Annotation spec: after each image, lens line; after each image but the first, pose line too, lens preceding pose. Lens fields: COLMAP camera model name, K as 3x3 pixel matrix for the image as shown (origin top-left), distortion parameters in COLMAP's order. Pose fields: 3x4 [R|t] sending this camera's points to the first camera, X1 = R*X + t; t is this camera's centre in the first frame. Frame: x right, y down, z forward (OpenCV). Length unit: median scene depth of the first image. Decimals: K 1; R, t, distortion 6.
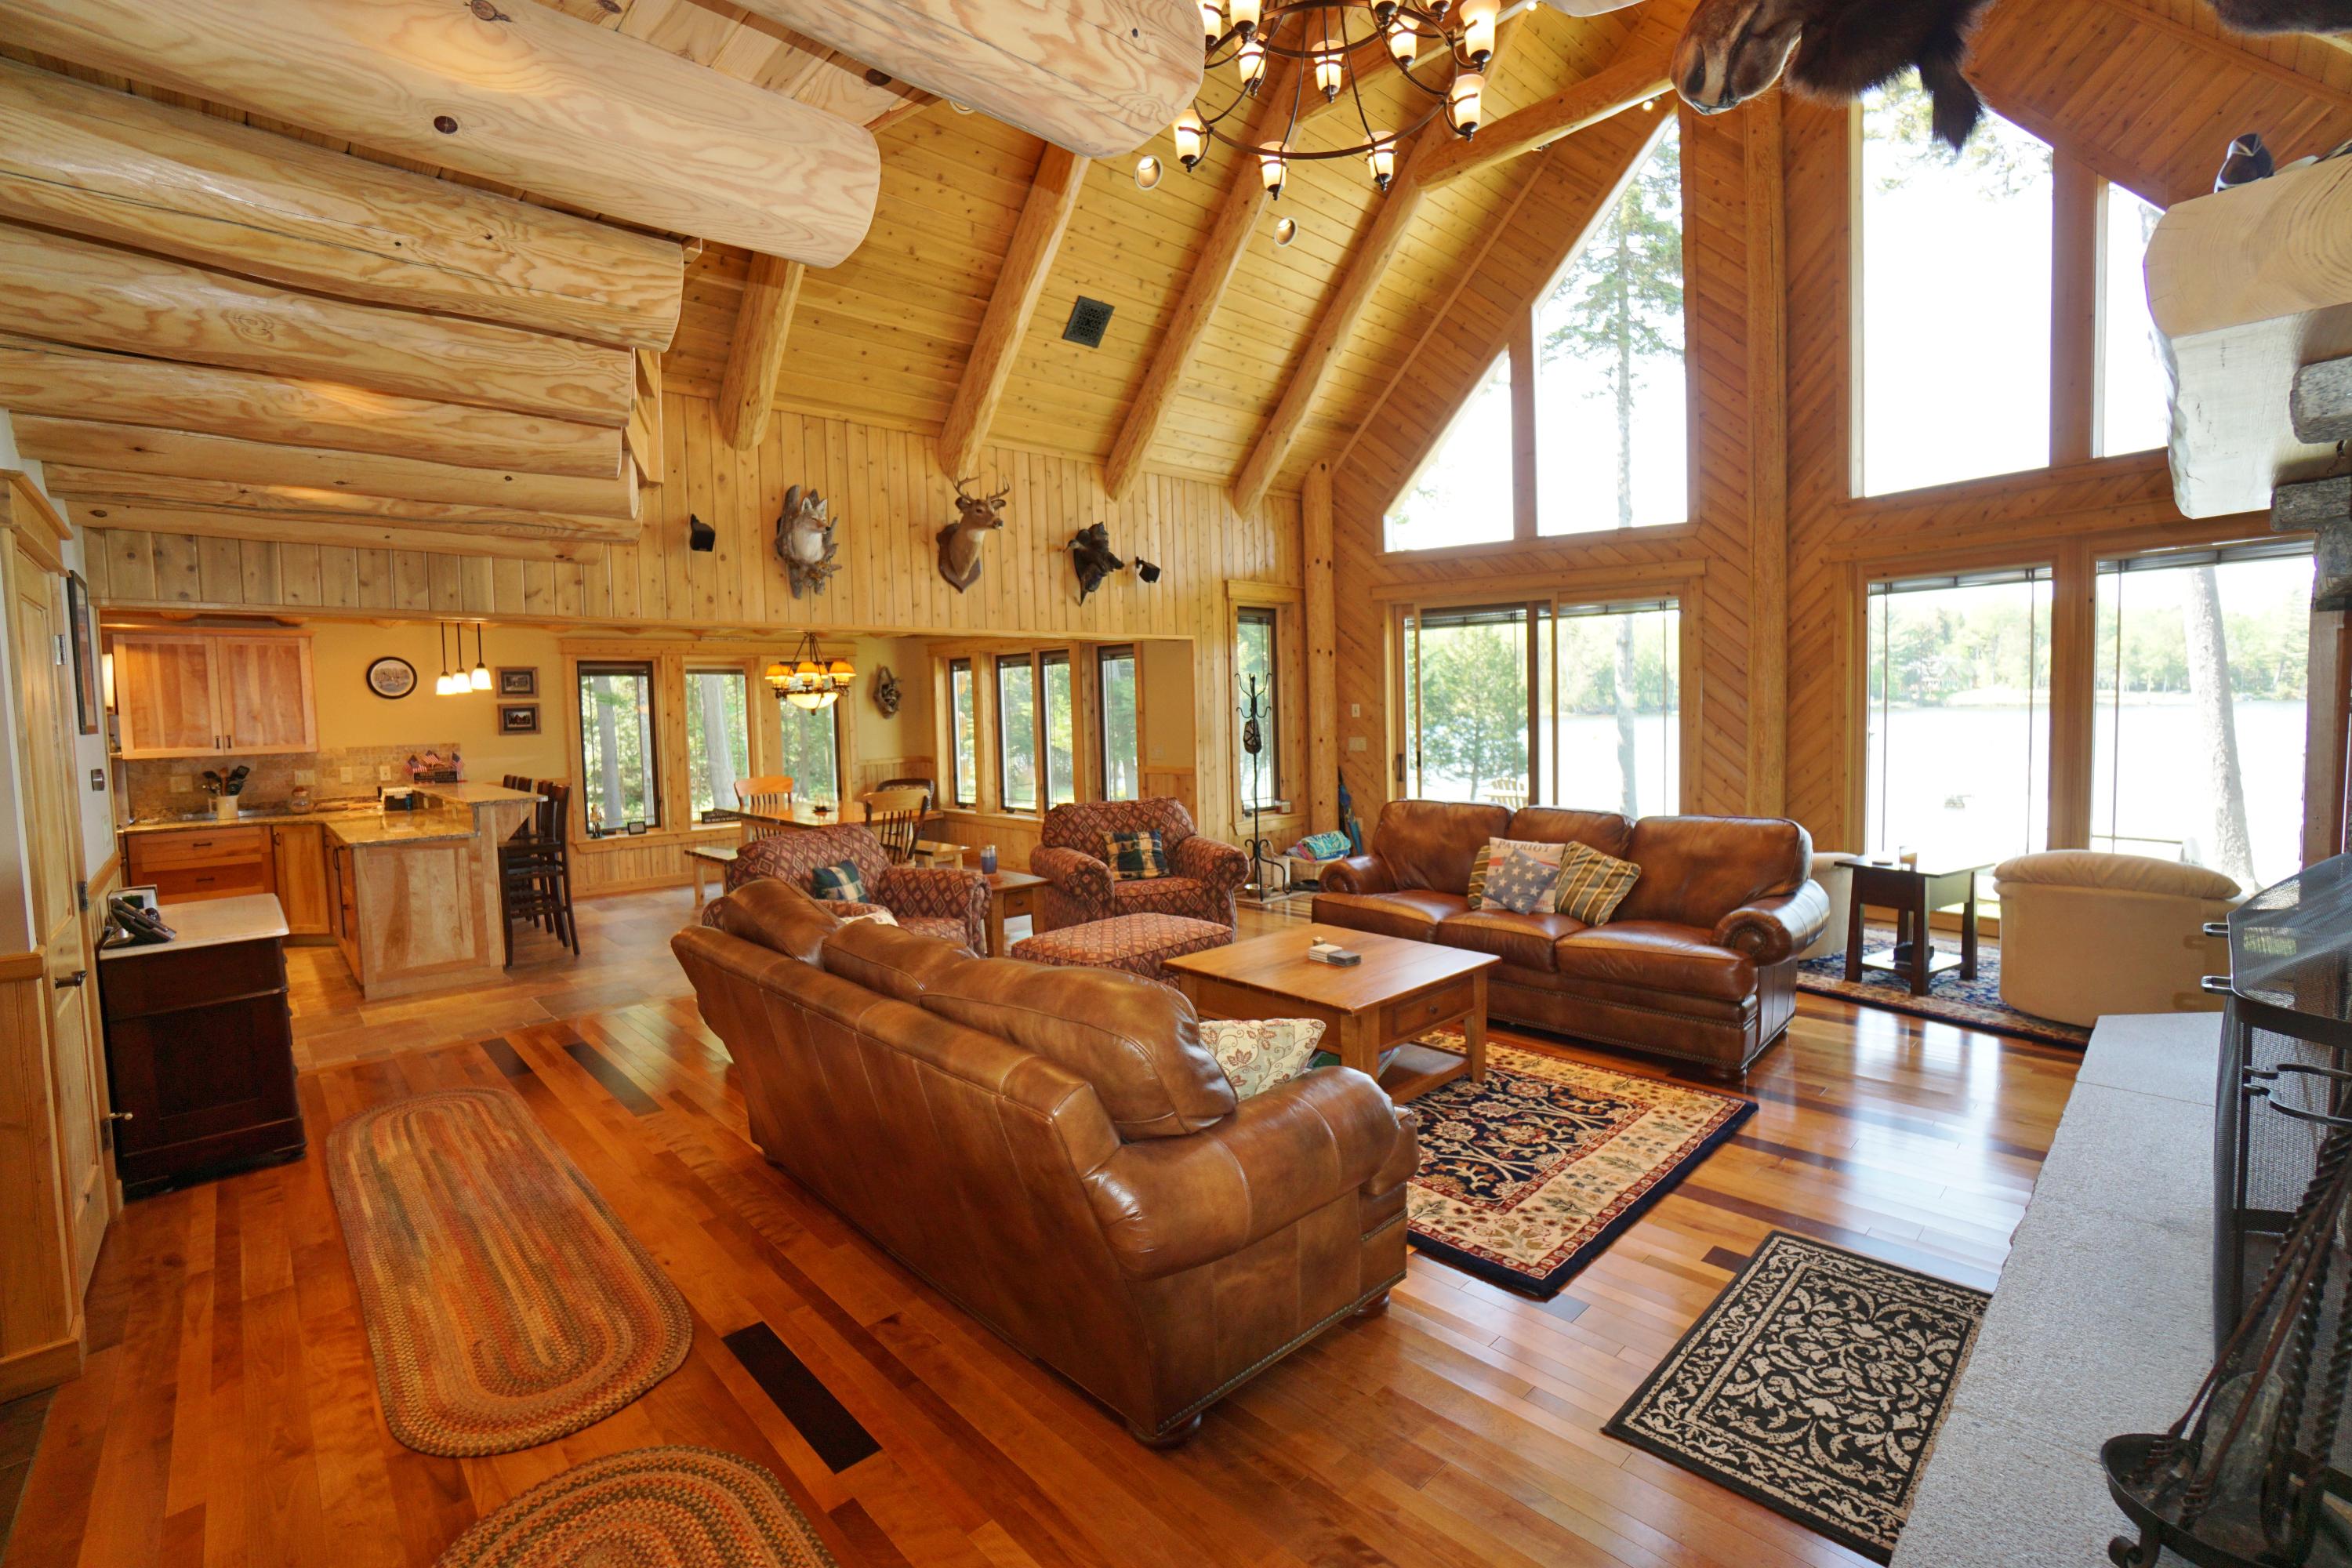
lens RADIAL K [[1040.4, 0, 1190.1], [0, 1040.4, 777.5], [0, 0, 1]] dist [-0.024706, 0.000686]
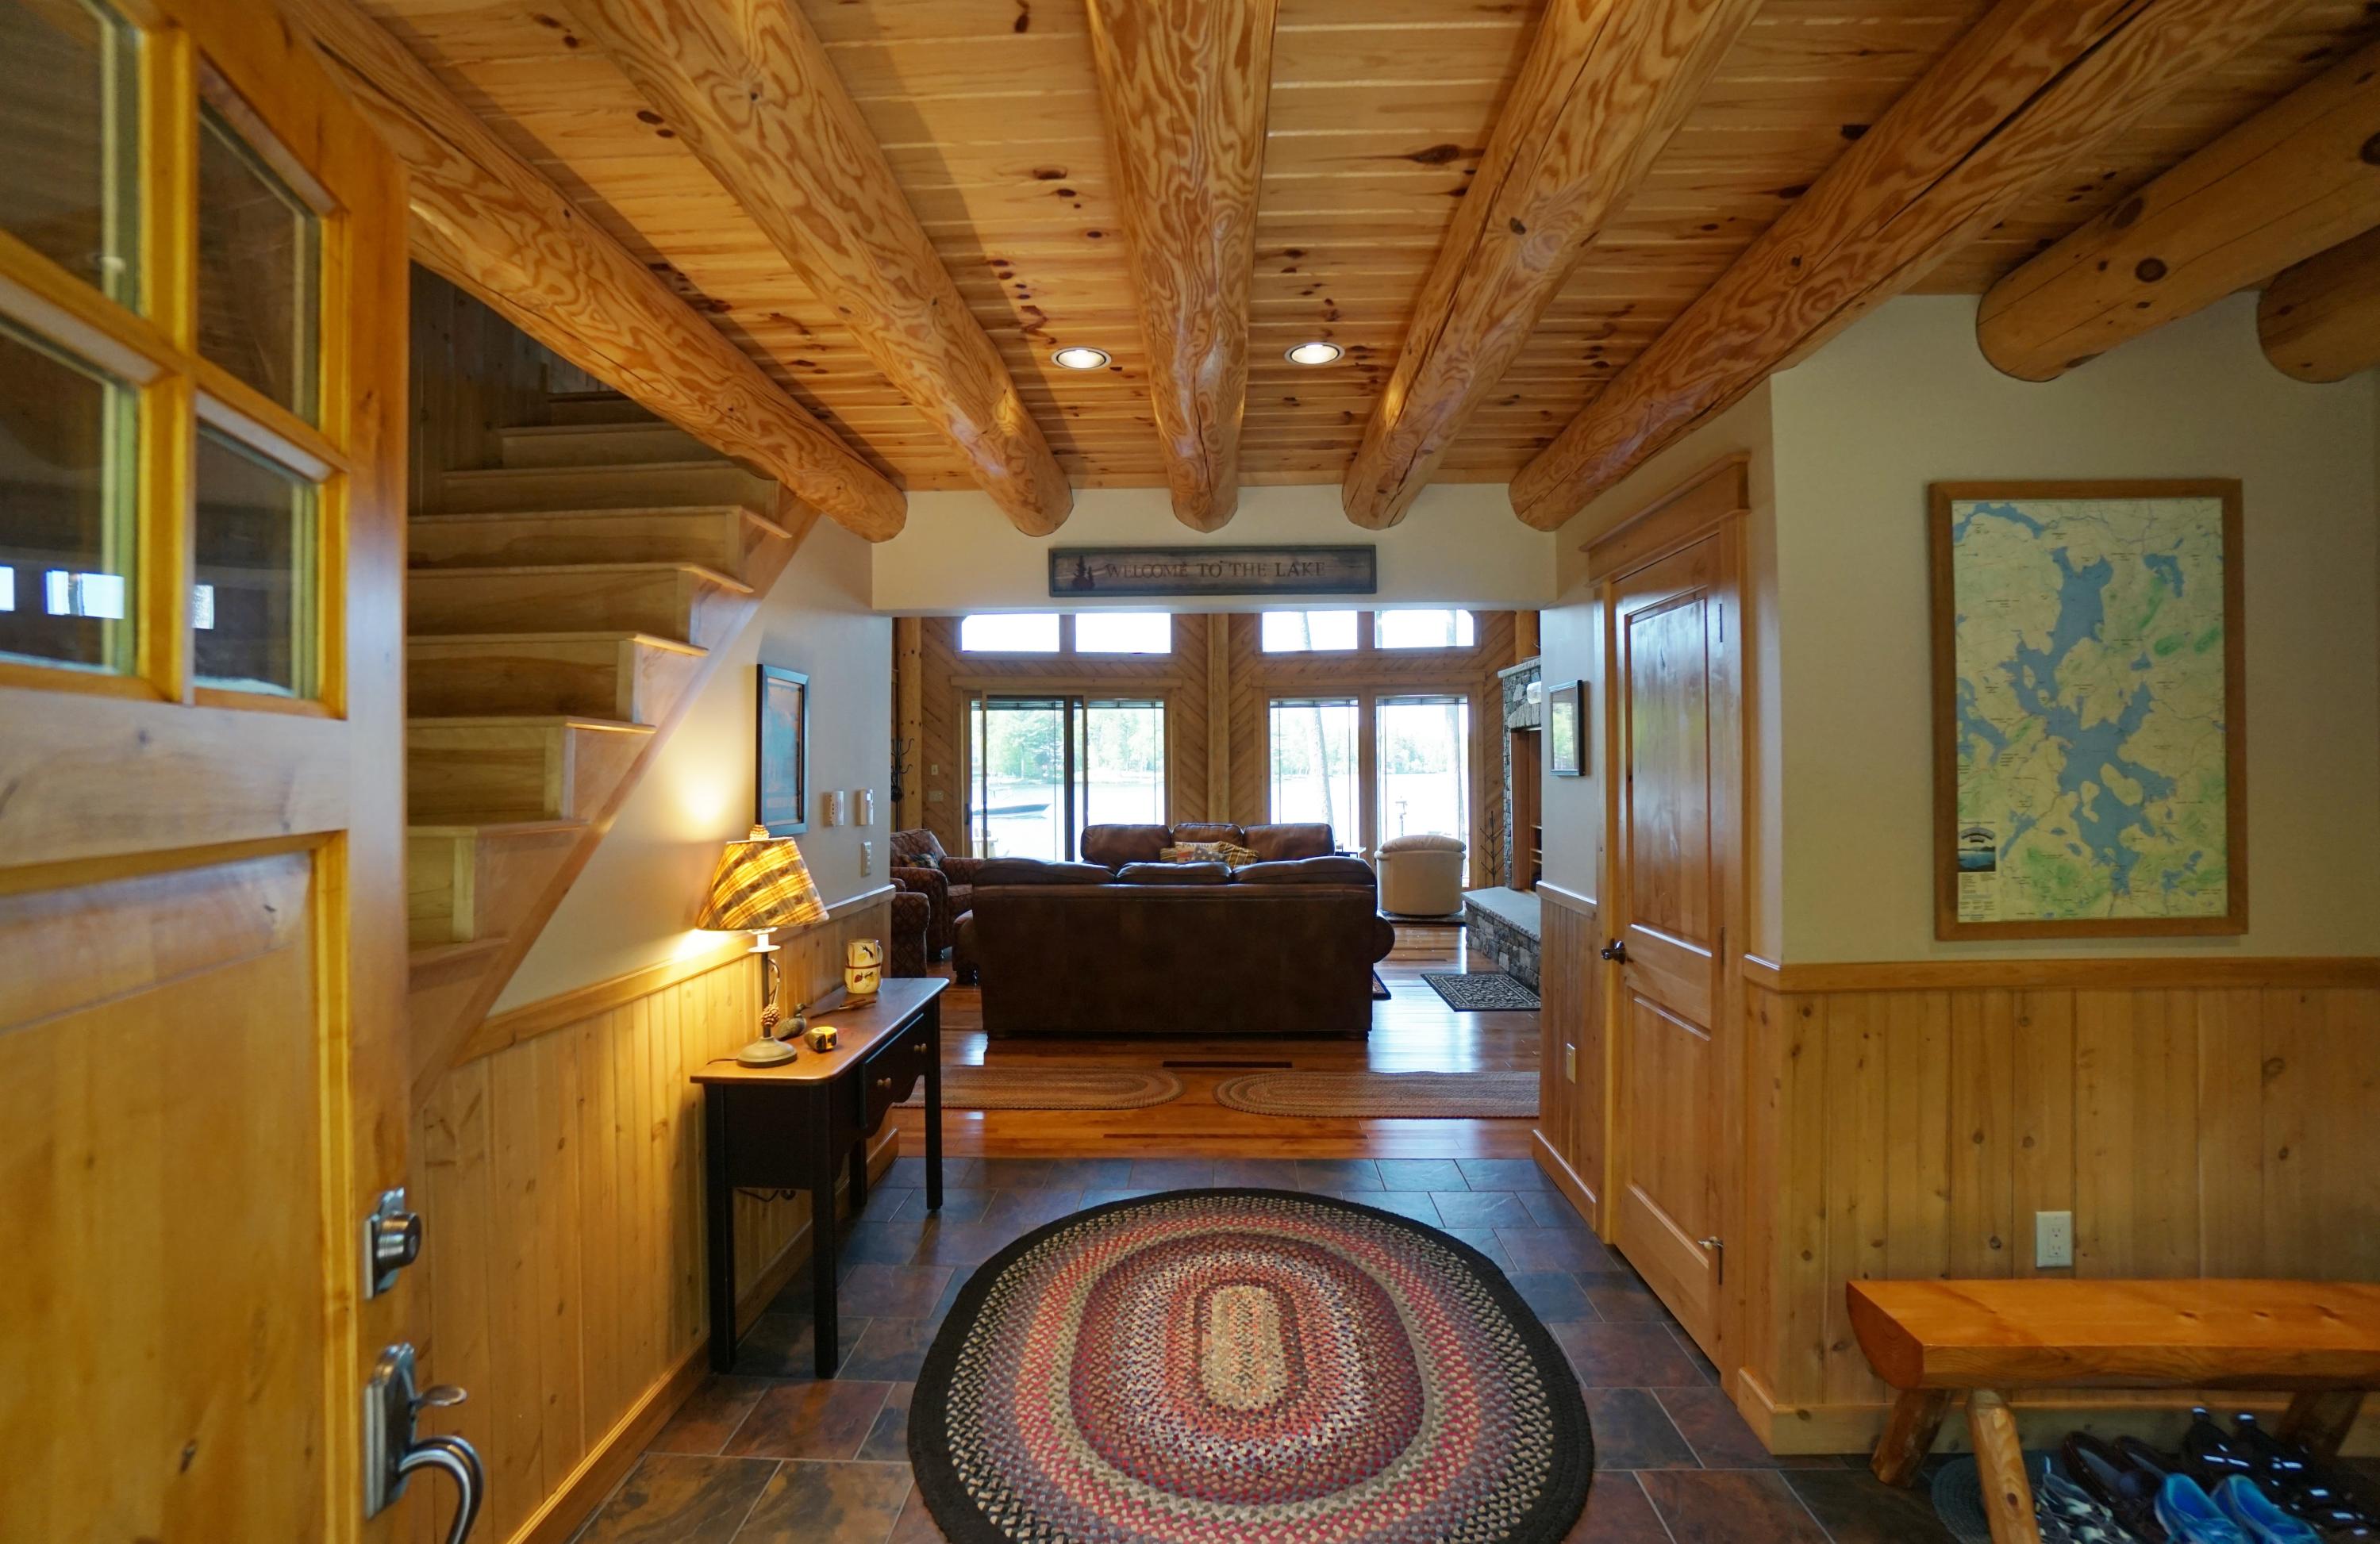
lens RADIAL K [[1090.0, 0, 1191.8], [0, 1090.0, 769.8], [0, 0, 1]] dist [-0.012967, 0.000037]
pose [[0.707134, 0.021001, 0.706768, -0.658246], [0.039671, 0.996806, -0.069311, 0.046334], [-0.705966, 0.077050, 0.704042, -0.184464]]
